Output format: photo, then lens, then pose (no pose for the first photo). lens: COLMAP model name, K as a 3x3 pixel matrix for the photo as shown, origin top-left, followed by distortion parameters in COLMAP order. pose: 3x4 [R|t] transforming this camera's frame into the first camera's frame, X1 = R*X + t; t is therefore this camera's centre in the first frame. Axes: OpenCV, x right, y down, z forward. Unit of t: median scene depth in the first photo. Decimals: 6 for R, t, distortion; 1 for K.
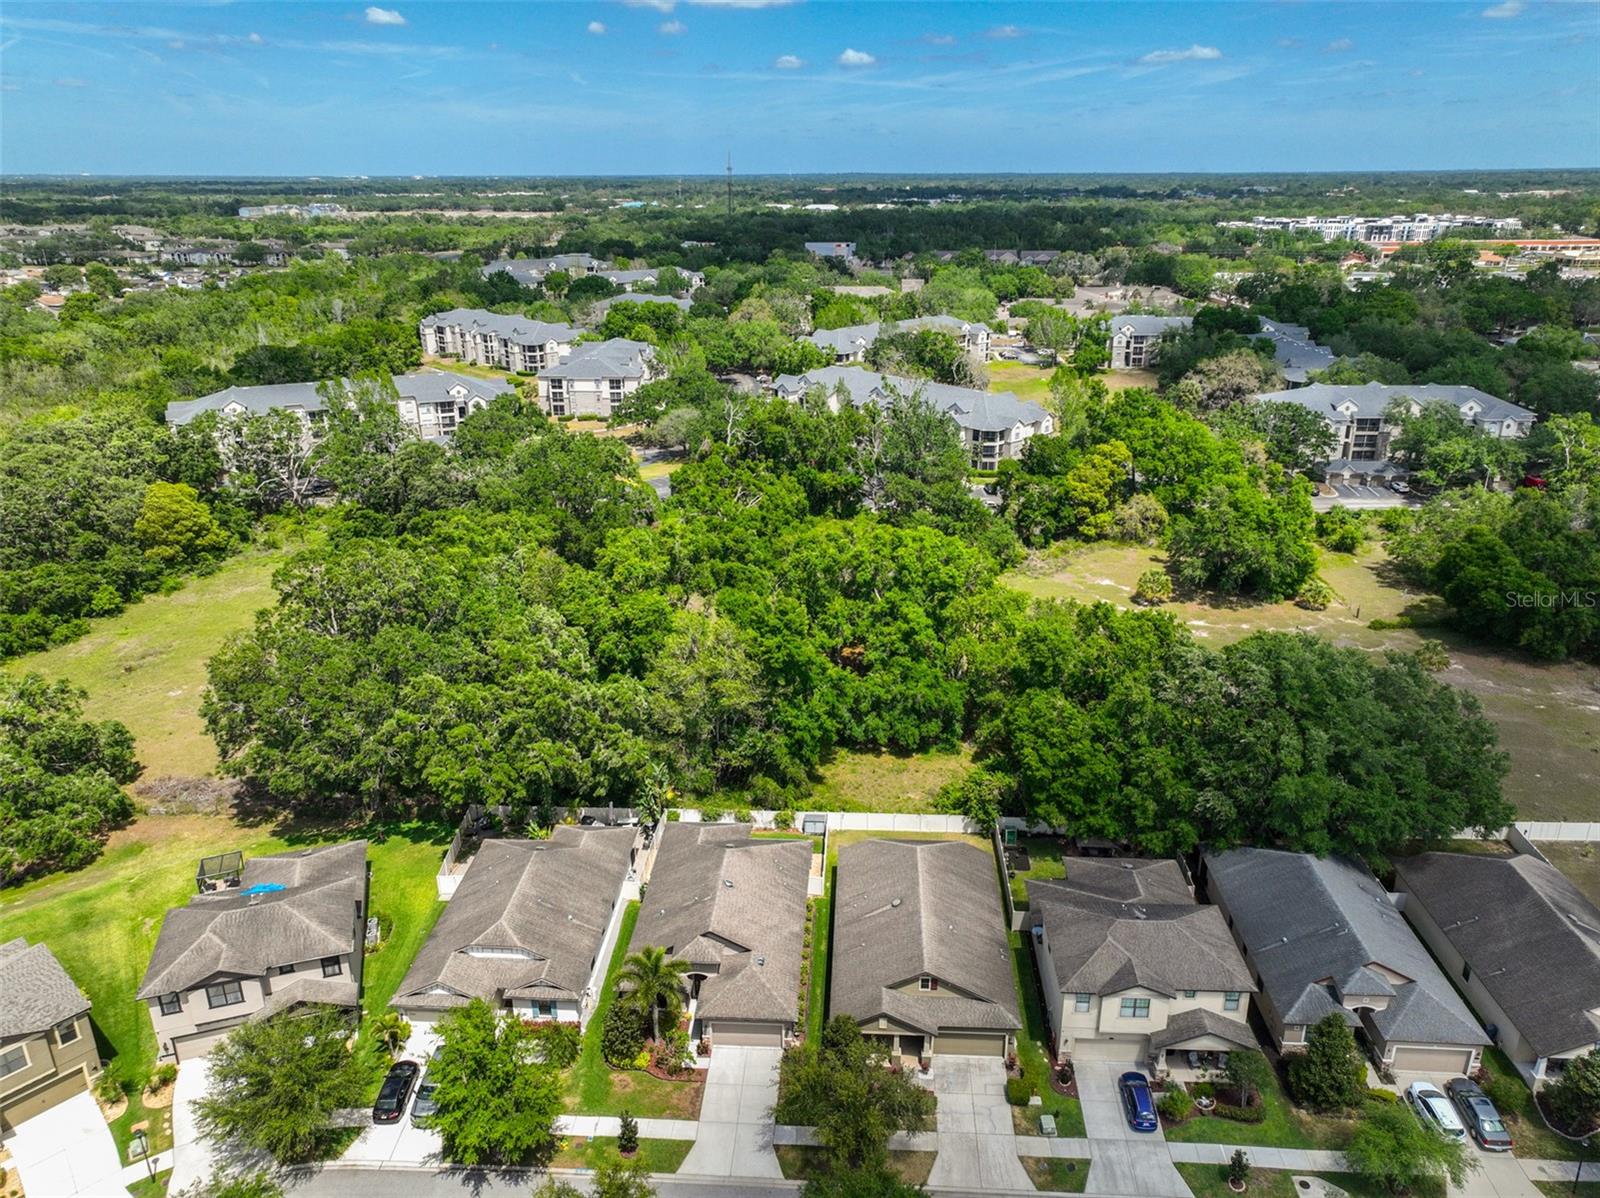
lens RADIAL K [[1123.3, 0, 801.2], [0, 1123.3, 604.1], [0, 0, 1]] dist [0.003836, 0.012175]
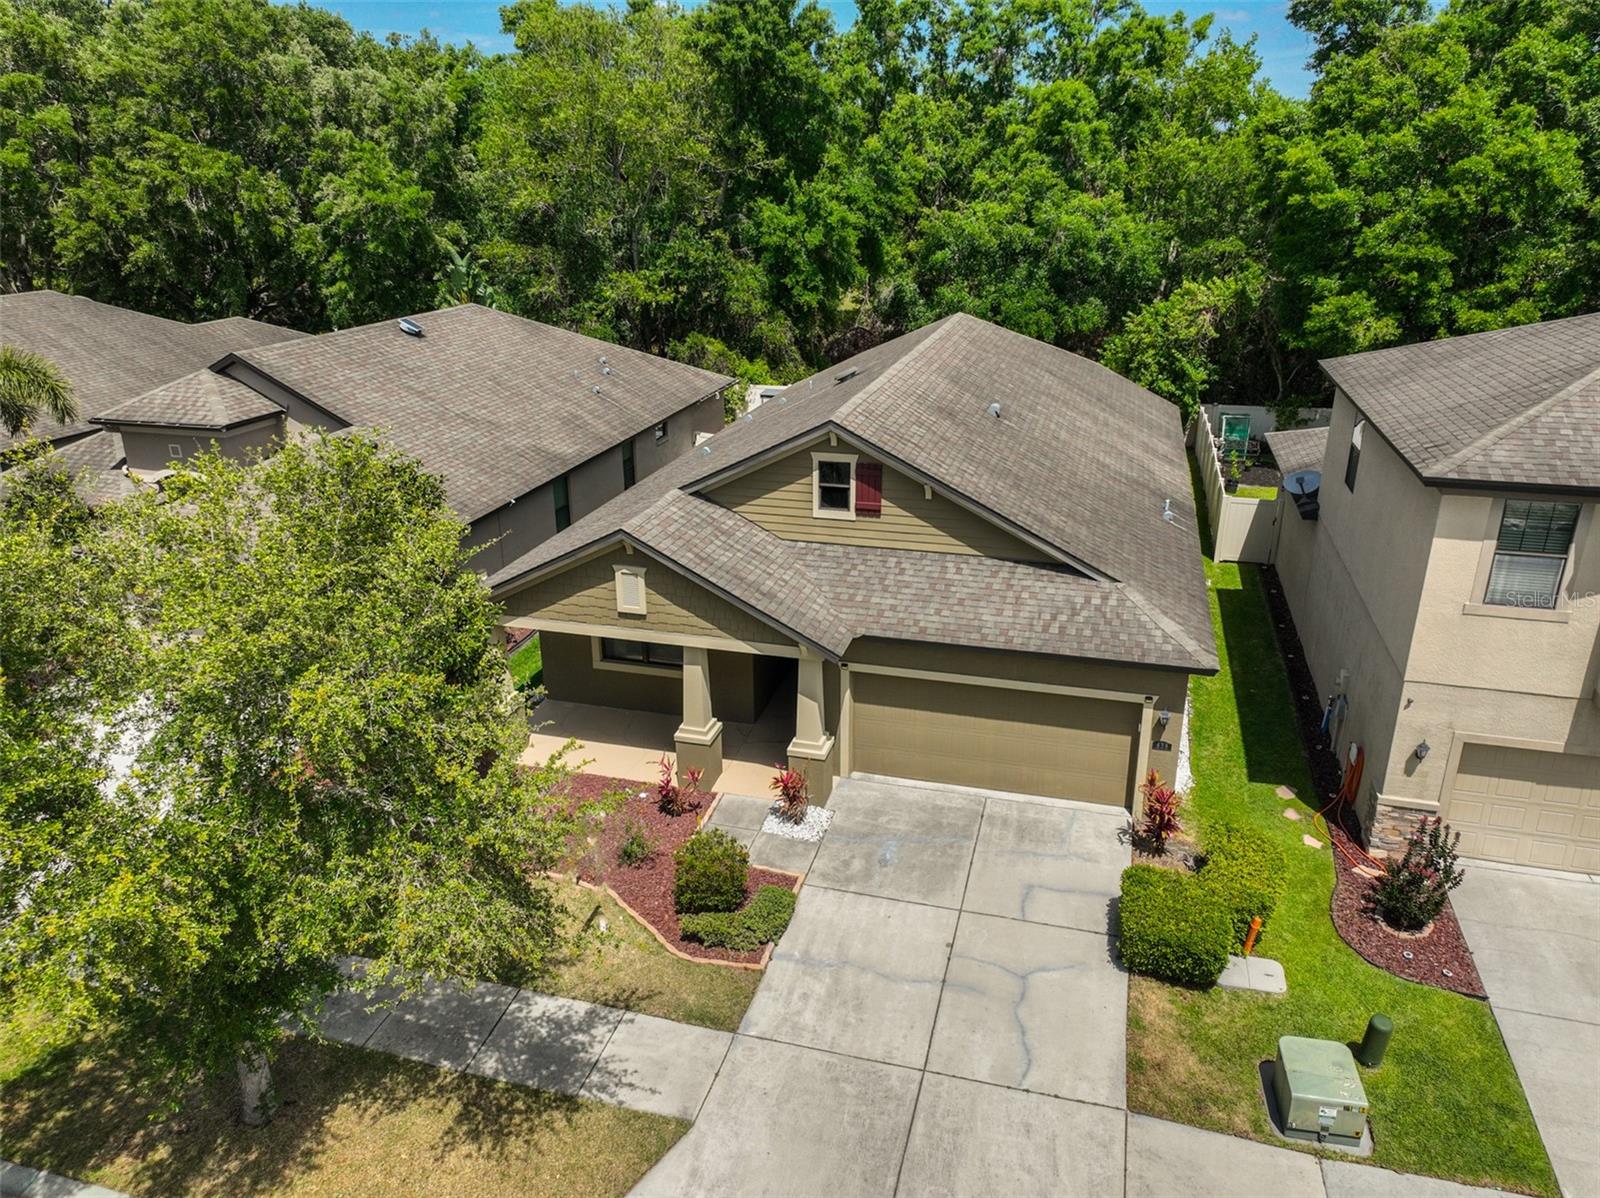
lens RADIAL K [[1123.3, 0, 802.4], [0, 1123.3, 593.2], [0, 0, 1]] dist [0.003836, 0.012175]
pose [[0.977188, 0.076125, -0.198266, 0.158028], [-0.076437, 0.997056, 0.006091, 0.366540], [0.198146, 0.009203, 0.980129, 0.758330]]
